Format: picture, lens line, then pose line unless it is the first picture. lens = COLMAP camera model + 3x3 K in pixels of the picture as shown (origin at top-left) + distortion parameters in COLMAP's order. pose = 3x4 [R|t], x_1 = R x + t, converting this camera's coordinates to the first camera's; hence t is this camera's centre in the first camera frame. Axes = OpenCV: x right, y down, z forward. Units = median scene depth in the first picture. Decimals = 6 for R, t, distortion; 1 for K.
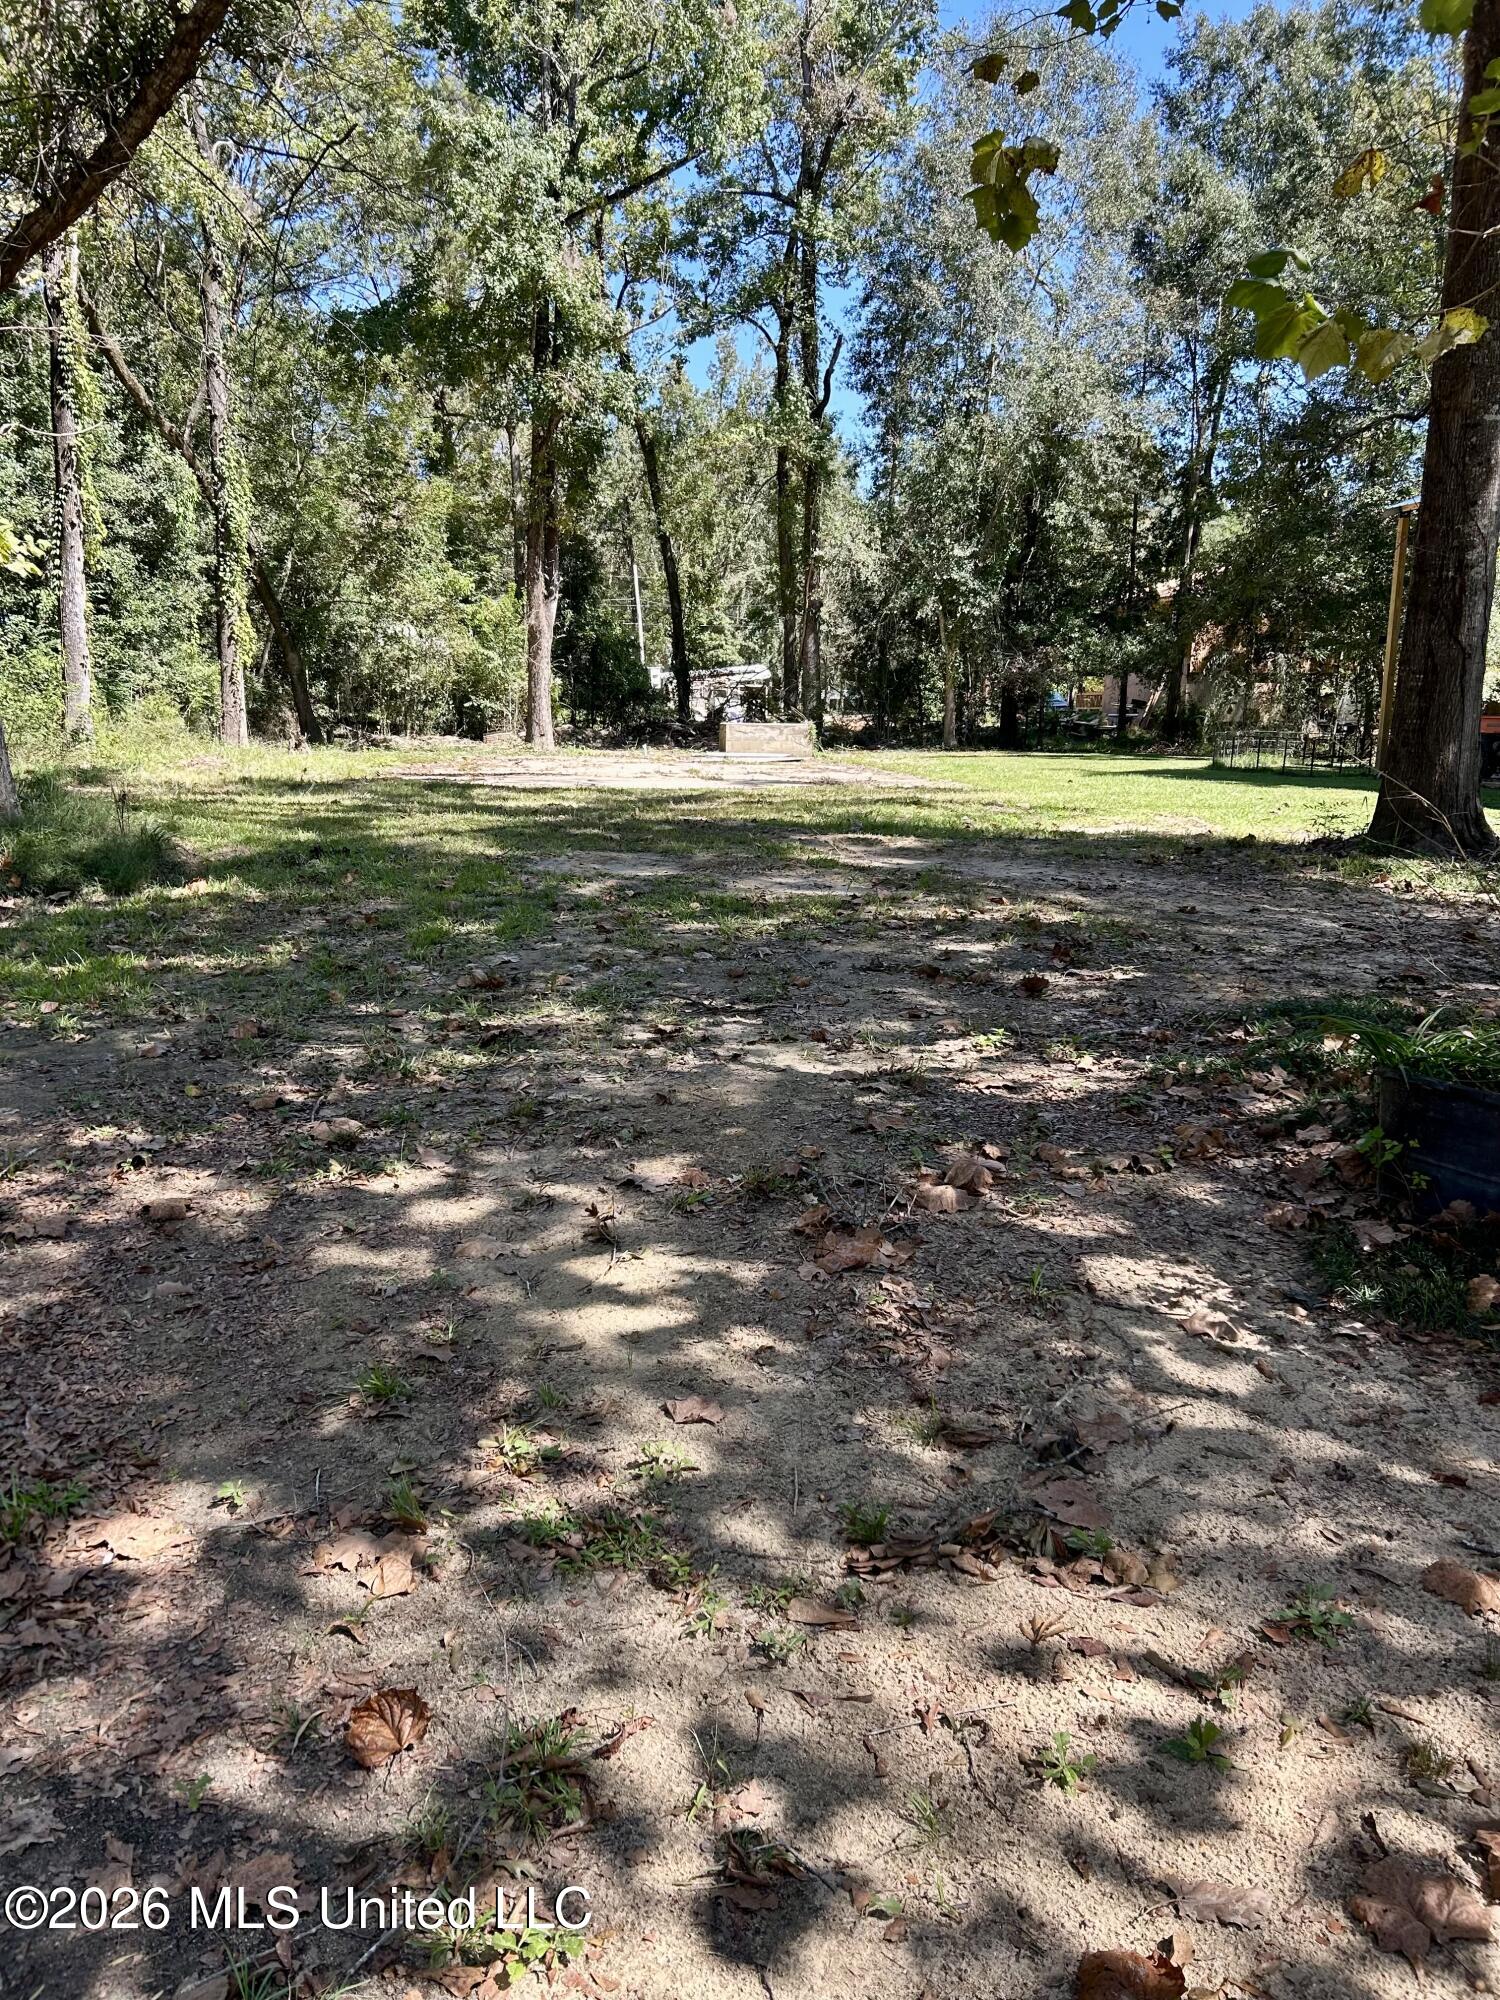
lens RADIAL K [[1499.5, 0, 741.3], [0, 1499.5, 1003.8], [0, 0, 1]] dist [0.061222, -0.066606]
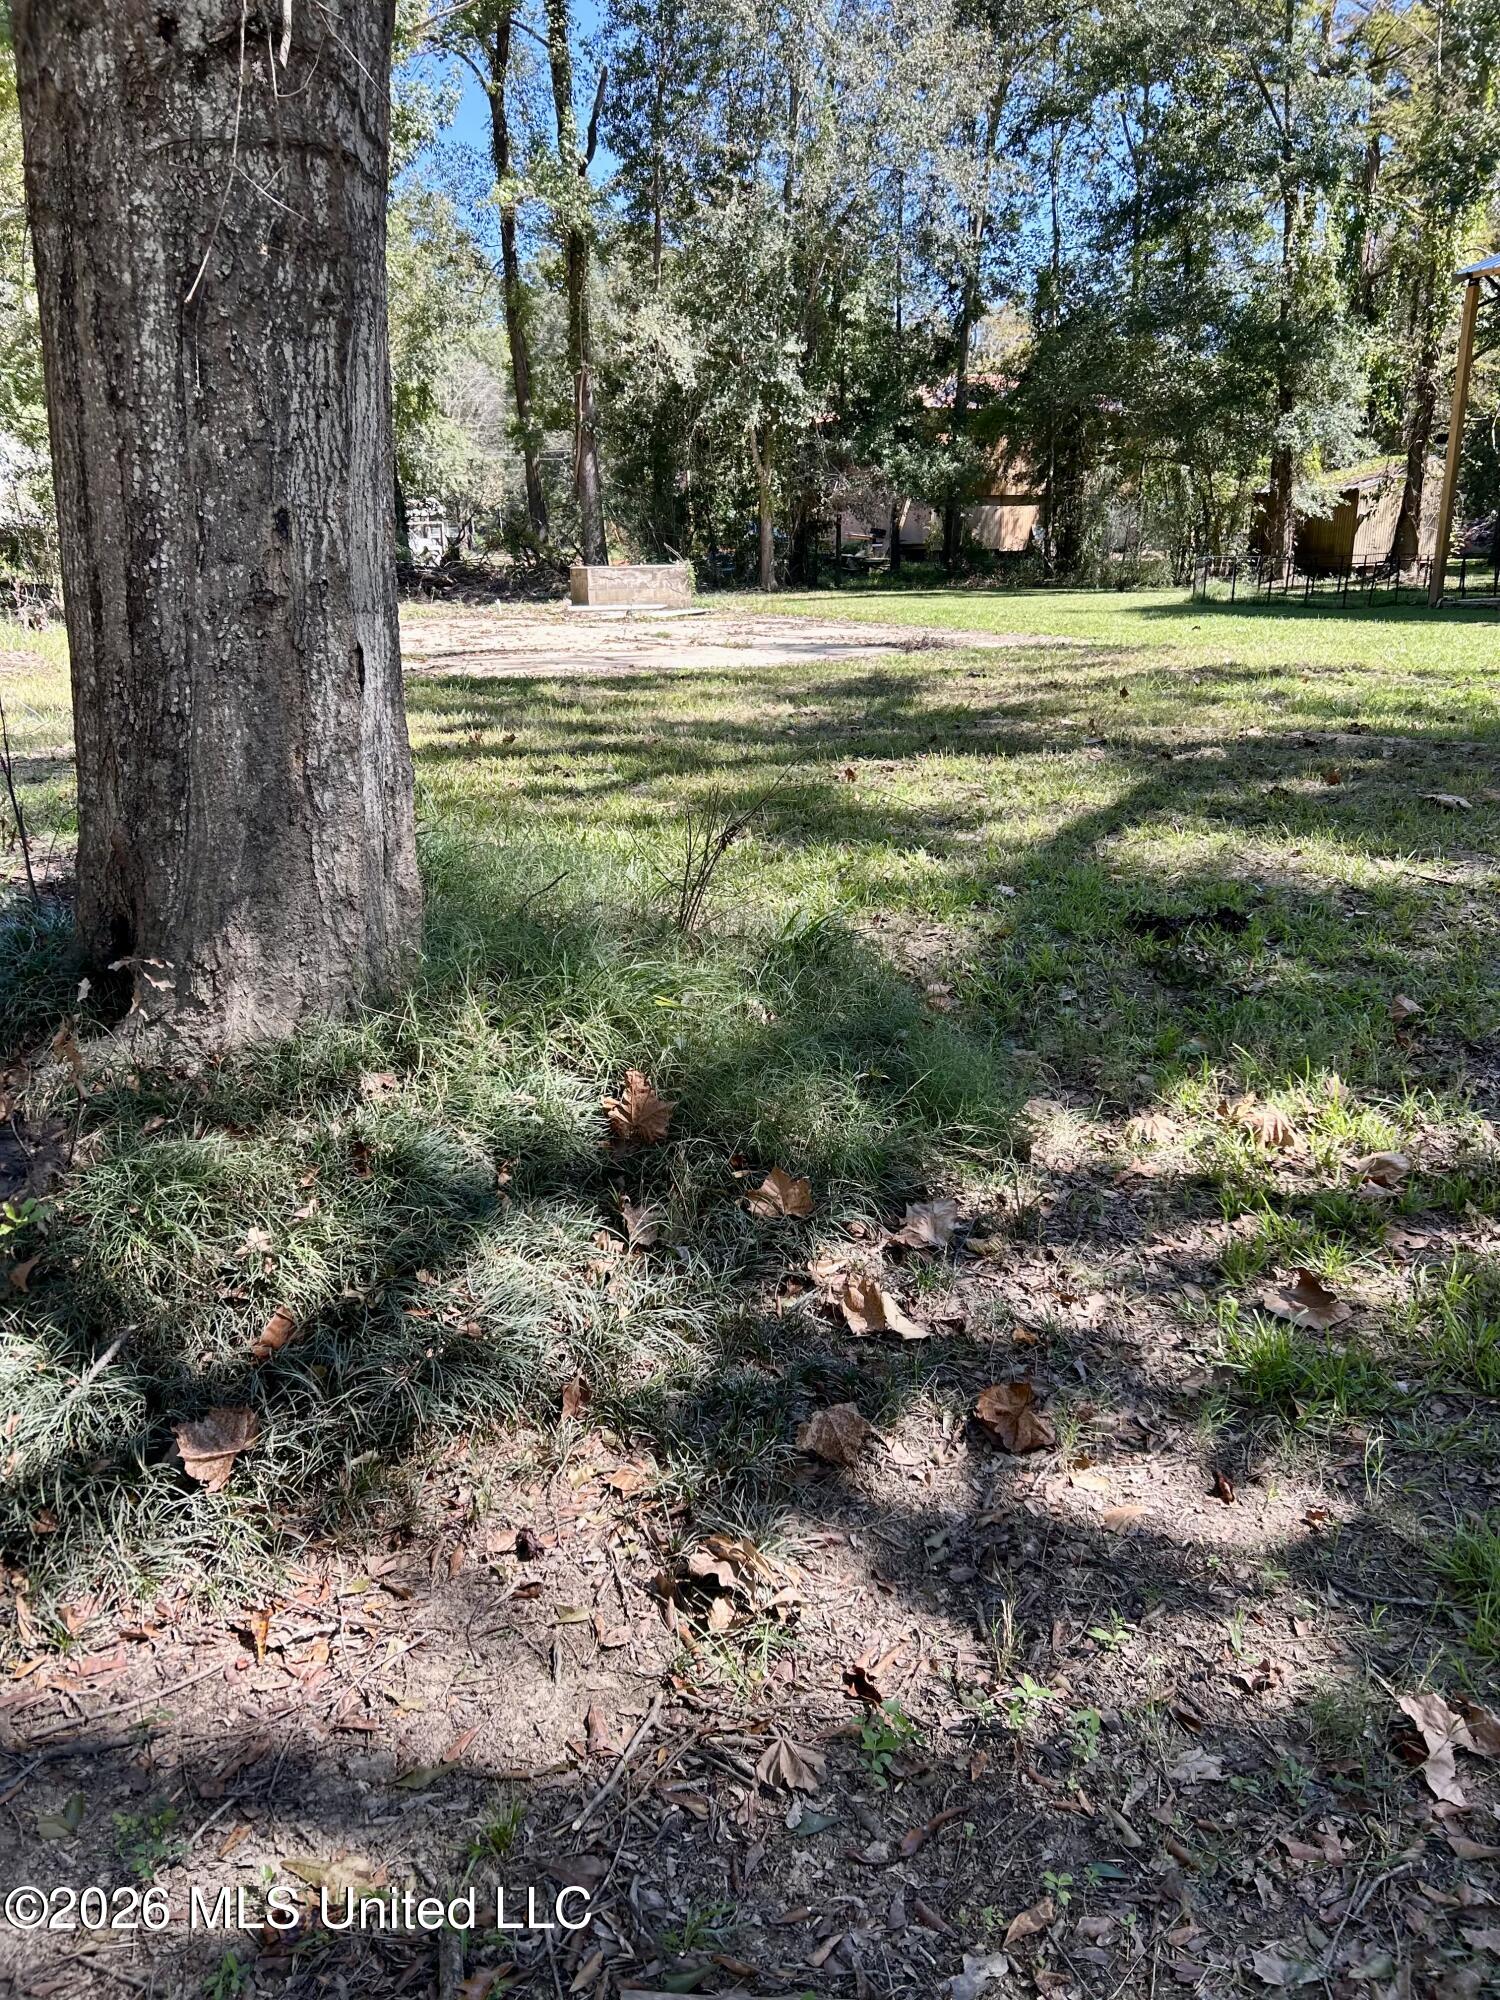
lens RADIAL K [[1499.5, 0, 751.0], [0, 1499.5, 1011.6], [0, 0, 1]] dist [0.061222, -0.066606]
pose [[0.959219, -0.110020, 0.260374, -0.140922], [0.081974, 0.989831, 0.116257, -0.037249], [-0.270517, -0.090172, 0.958483, 0.179786]]
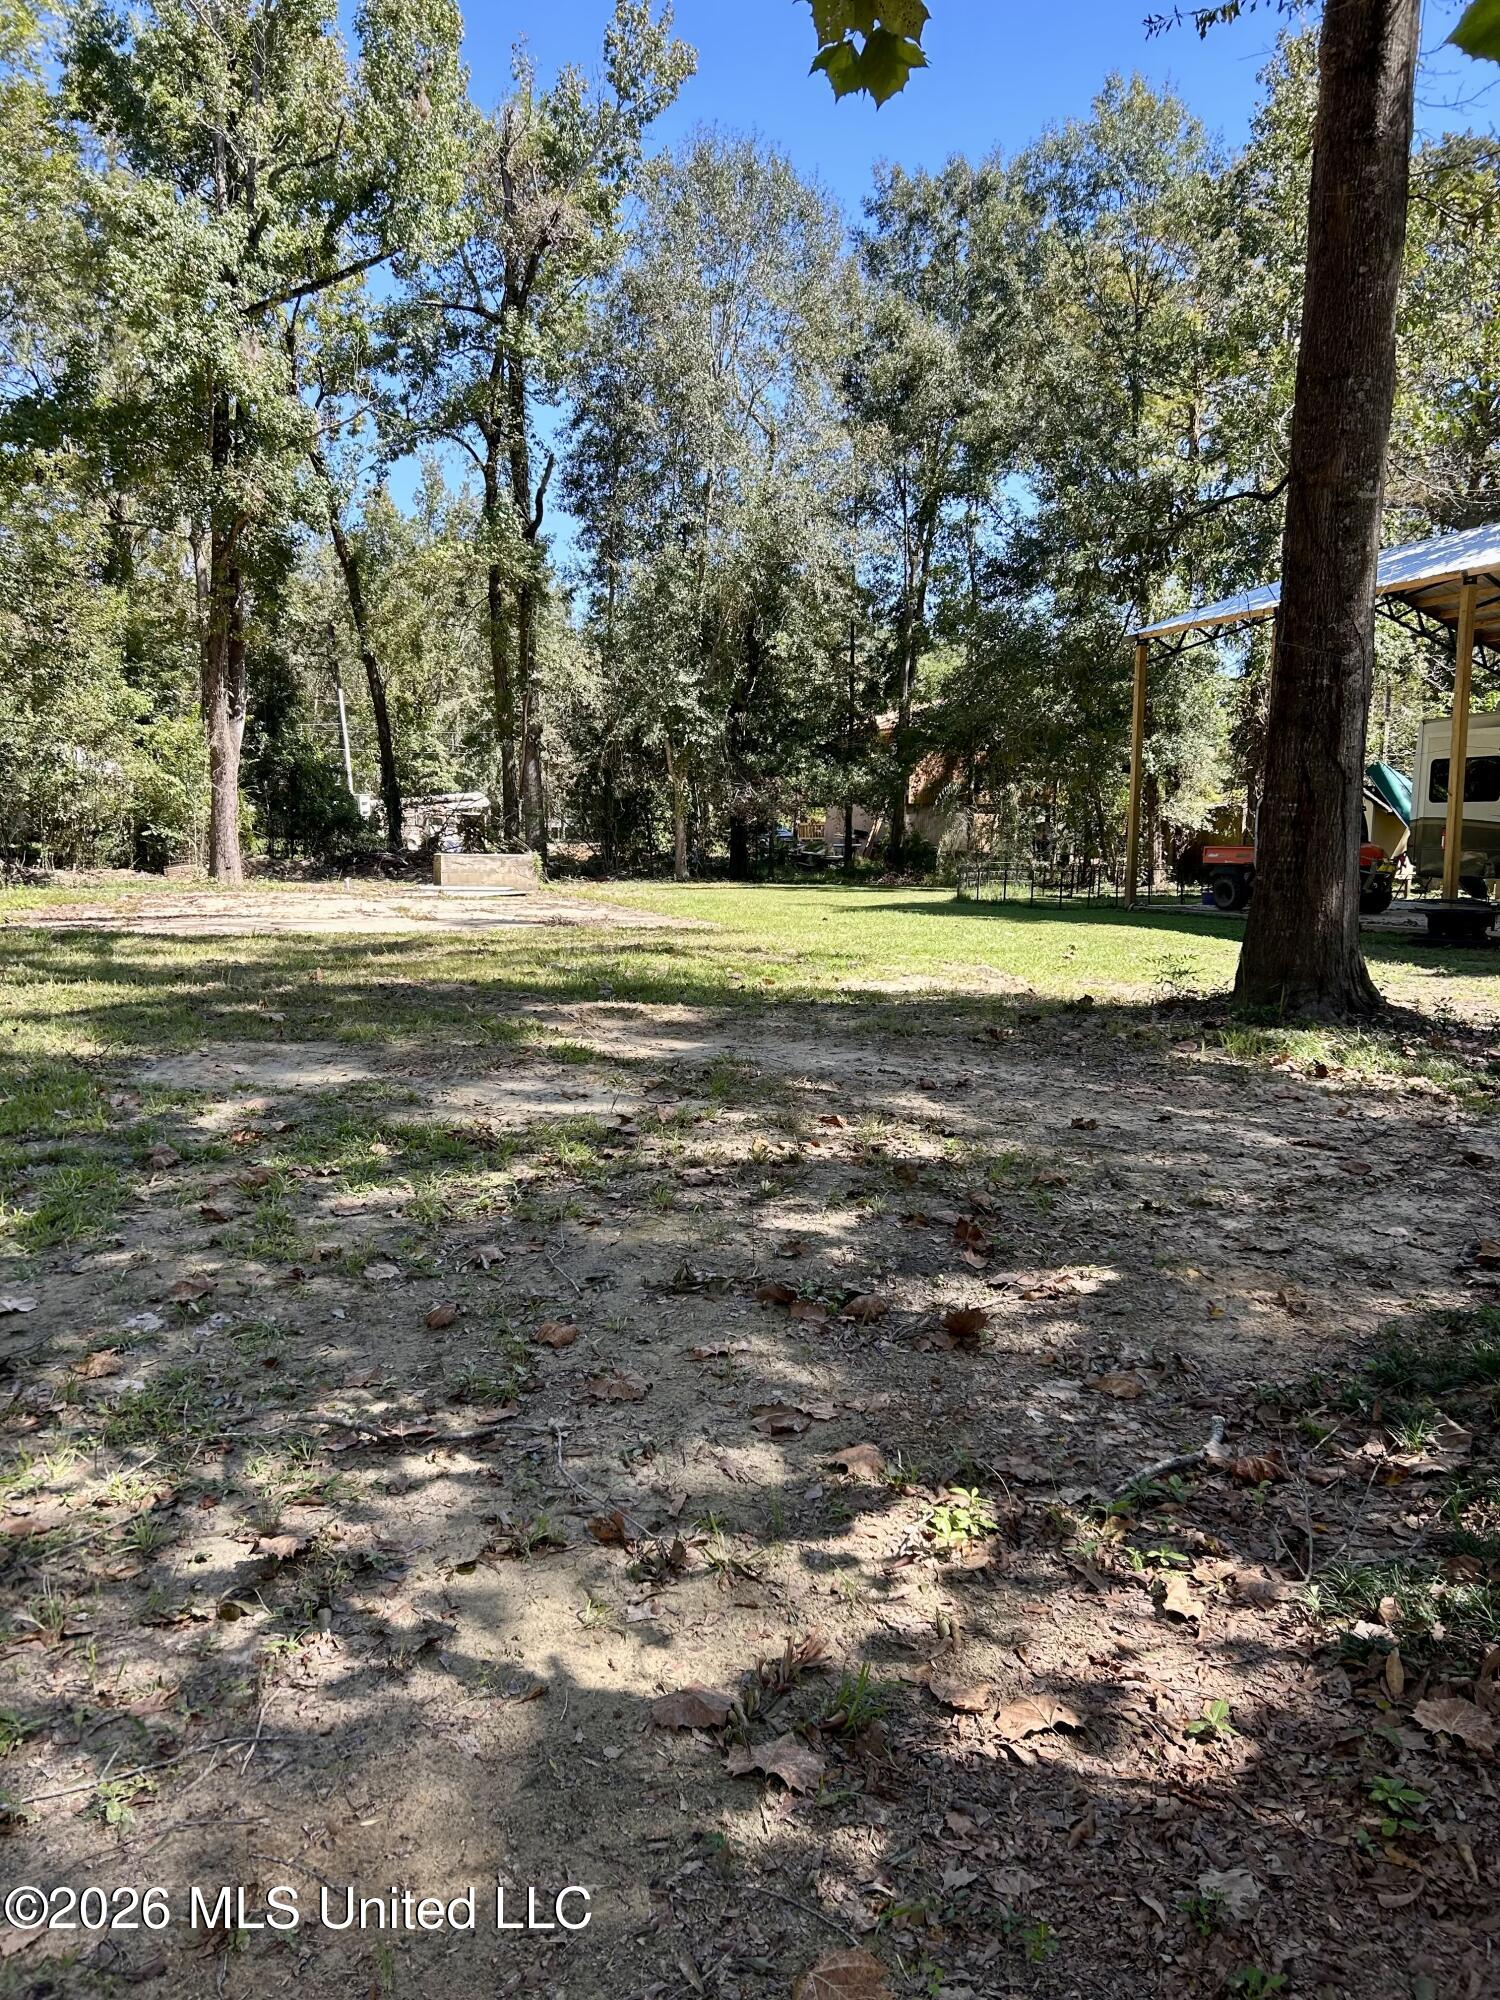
lens RADIAL K [[1499.5, 0, 734.6], [0, 1499.5, 1019.0], [0, 0, 1]] dist [0.061222, -0.066606]
pose [[0.983905, -0.024006, 0.177072, 0.001318], [0.036909, 0.996868, -0.069937, -0.015463], [-0.174839, 0.075347, 0.981710, 0.073646]]
